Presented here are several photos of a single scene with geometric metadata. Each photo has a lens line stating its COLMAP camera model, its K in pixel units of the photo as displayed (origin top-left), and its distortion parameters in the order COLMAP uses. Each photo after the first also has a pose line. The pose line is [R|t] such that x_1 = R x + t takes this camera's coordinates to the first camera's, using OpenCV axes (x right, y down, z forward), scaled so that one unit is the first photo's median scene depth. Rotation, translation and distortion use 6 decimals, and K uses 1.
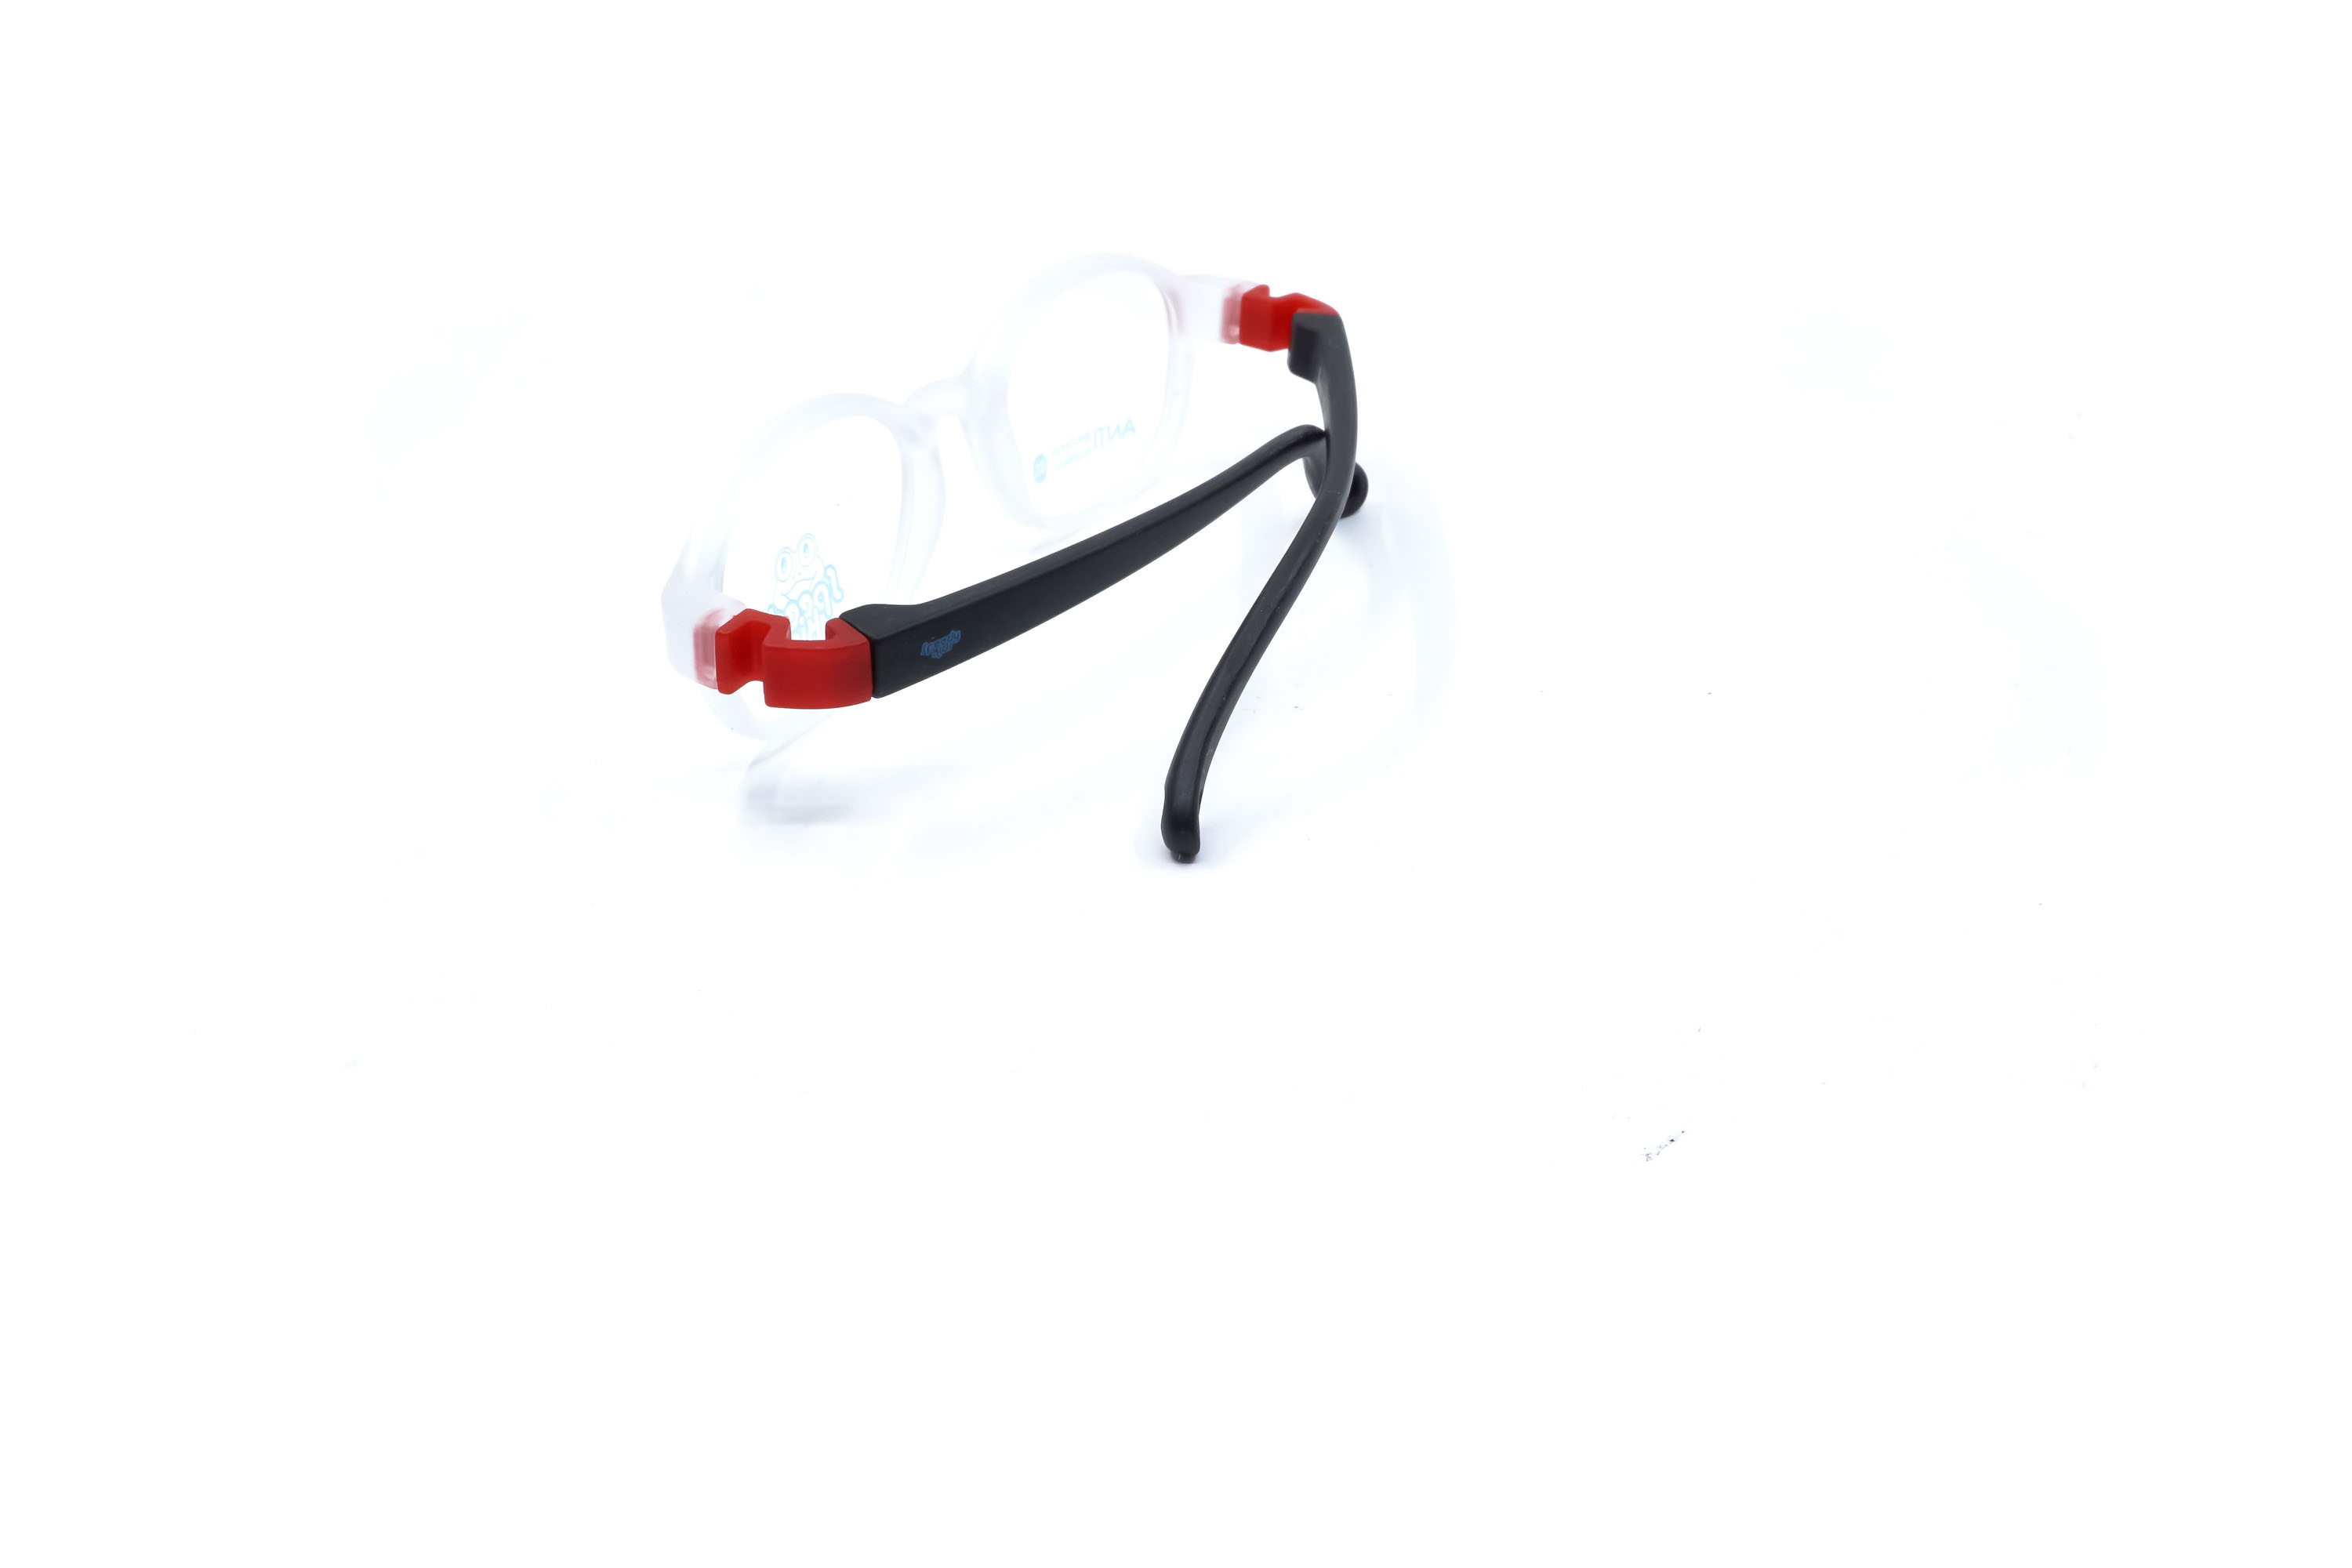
lens RADIAL K [[2432.2, 0, 1176.0], [0, 2432.2, 784.0], [0, 0, 1]] dist [-0.001459, 0.000159]
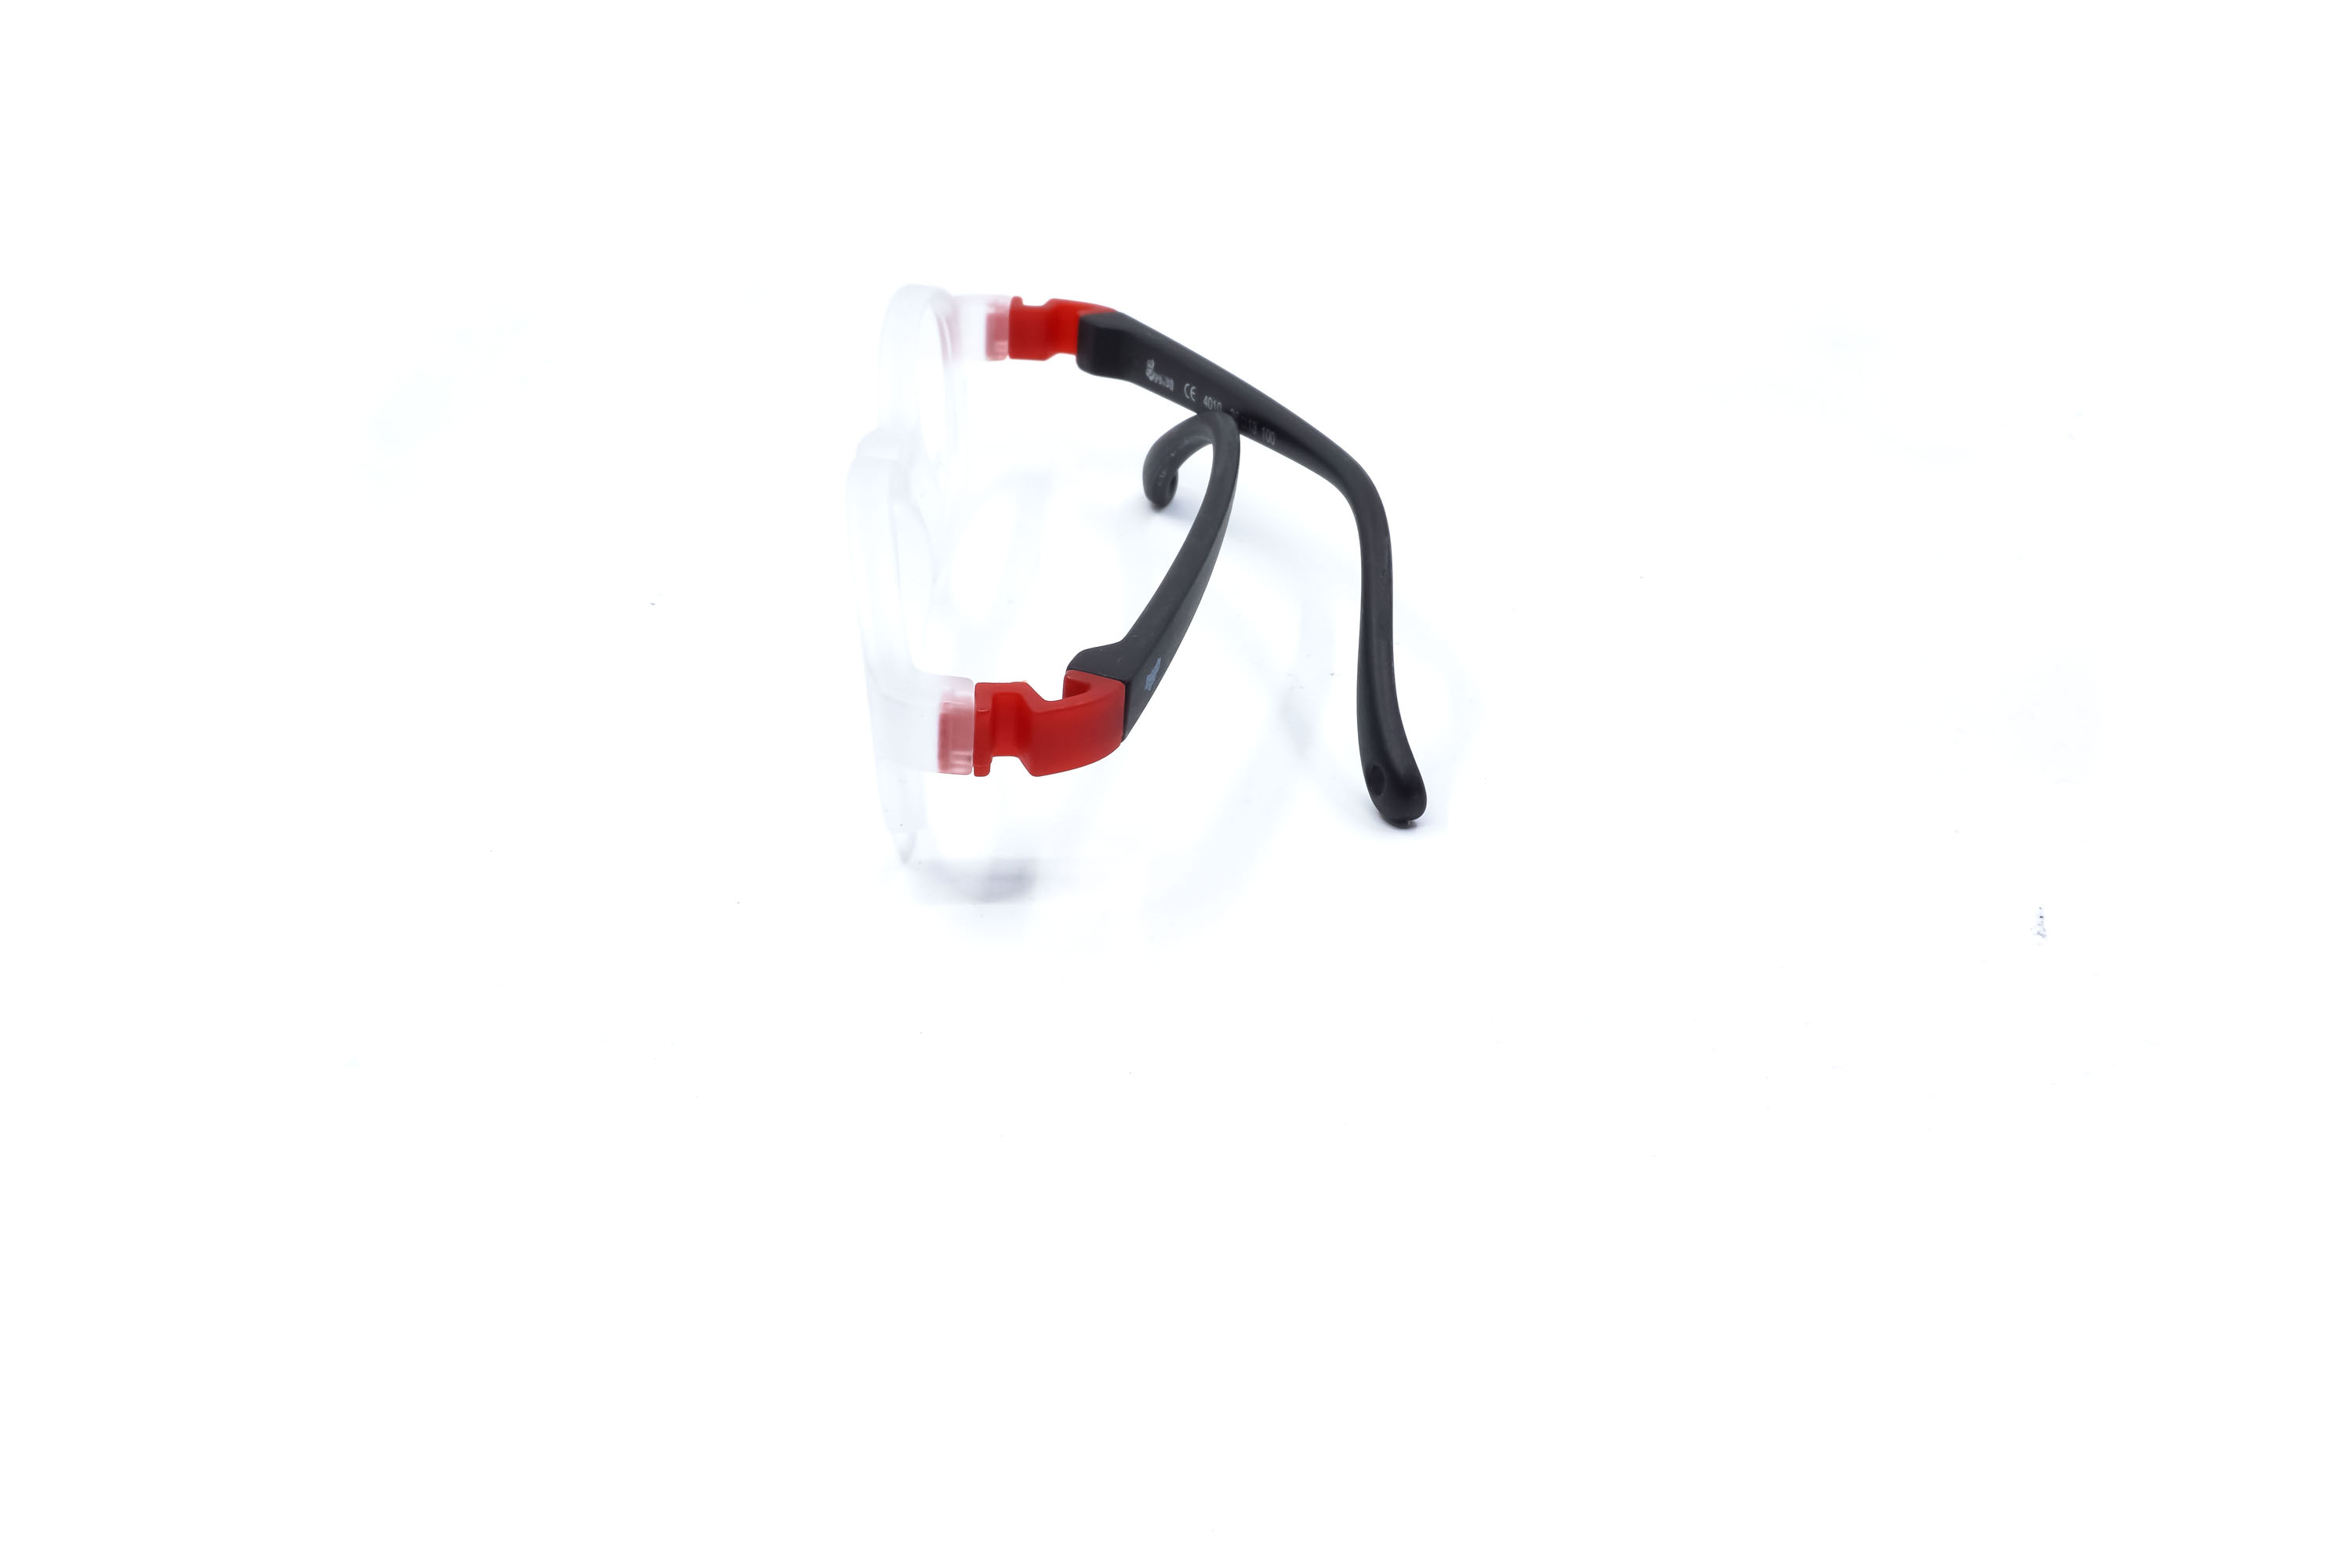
lens RADIAL K [[2432.2, 0, 1176.0], [0, 2432.2, 784.0], [0, 0, 1]] dist [-0.001459, 0.000159]
pose [[0.863550, -0.248408, 0.438834, -0.501831], [0.251925, 0.966387, 0.051291, -0.059750], [-0.436824, 0.066261, 0.897103, 0.117227]]
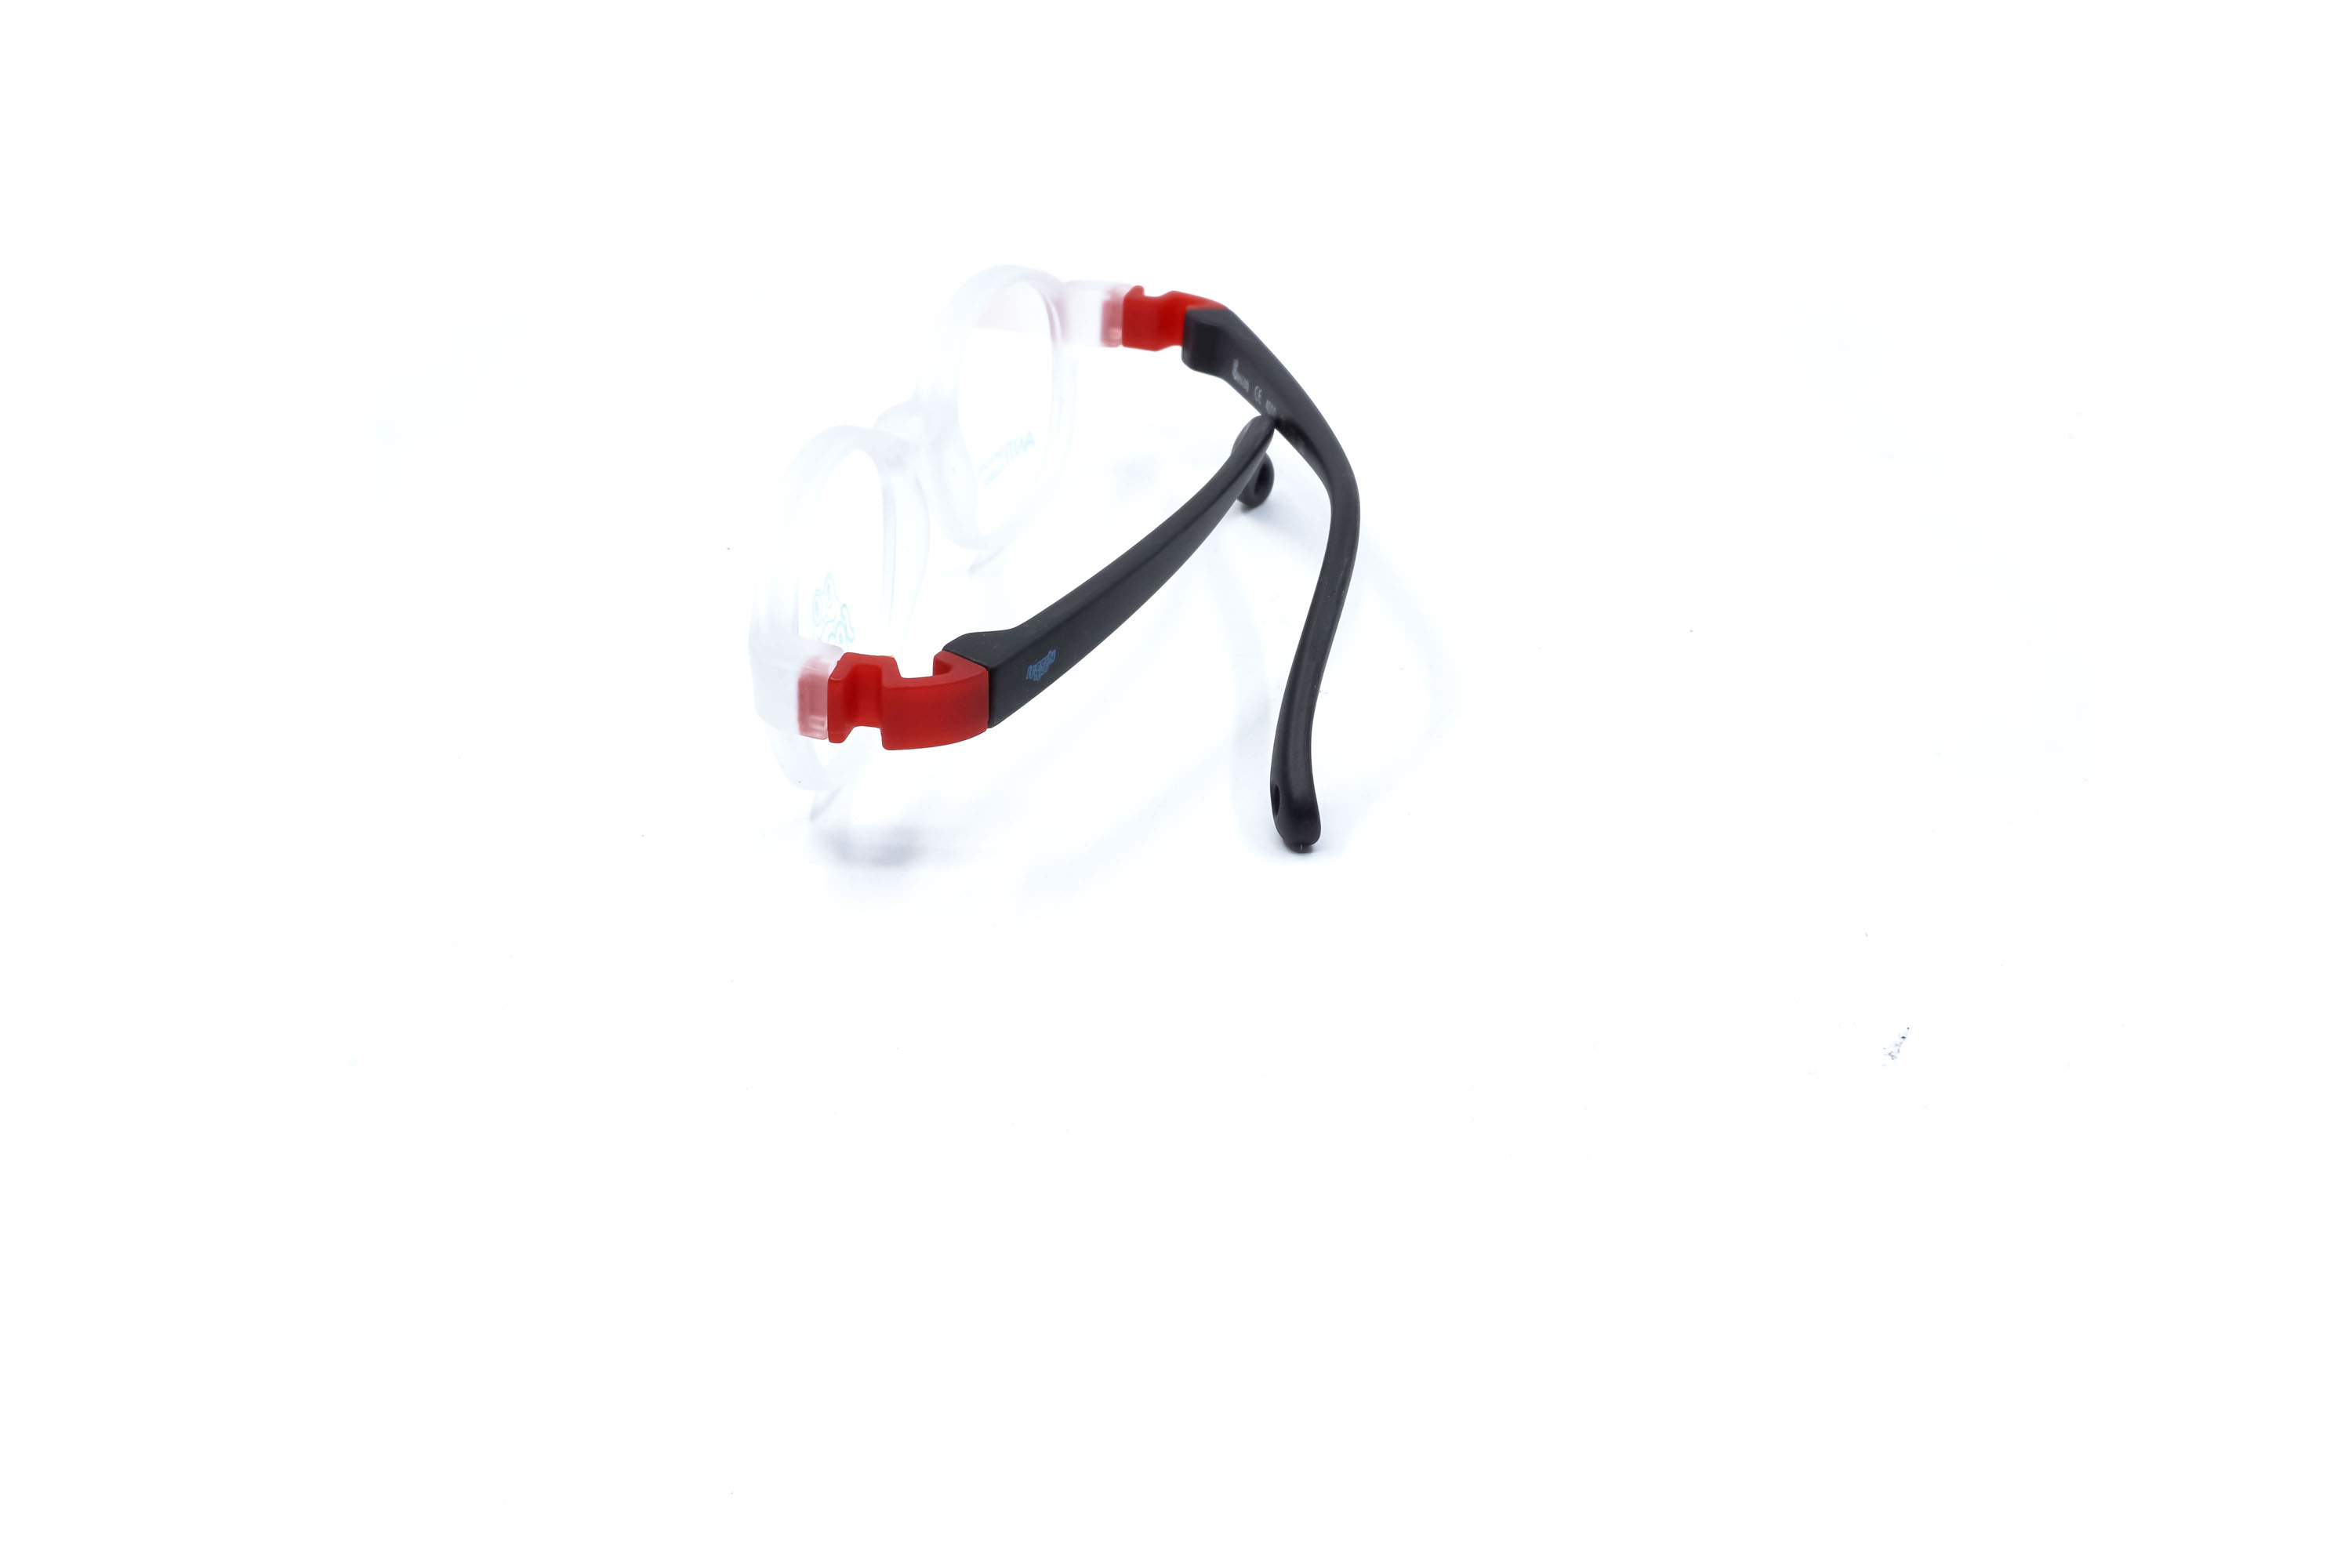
lens RADIAL K [[2432.2, 0, 1176.0], [0, 2432.2, 784.0], [0, 0, 1]] dist [-0.001459, 0.000159]
pose [[0.964953, -0.131636, 0.227019, -0.260290], [0.132472, 0.991119, 0.011615, -0.013501], [-0.226532, 0.018865, 0.973821, 0.026976]]
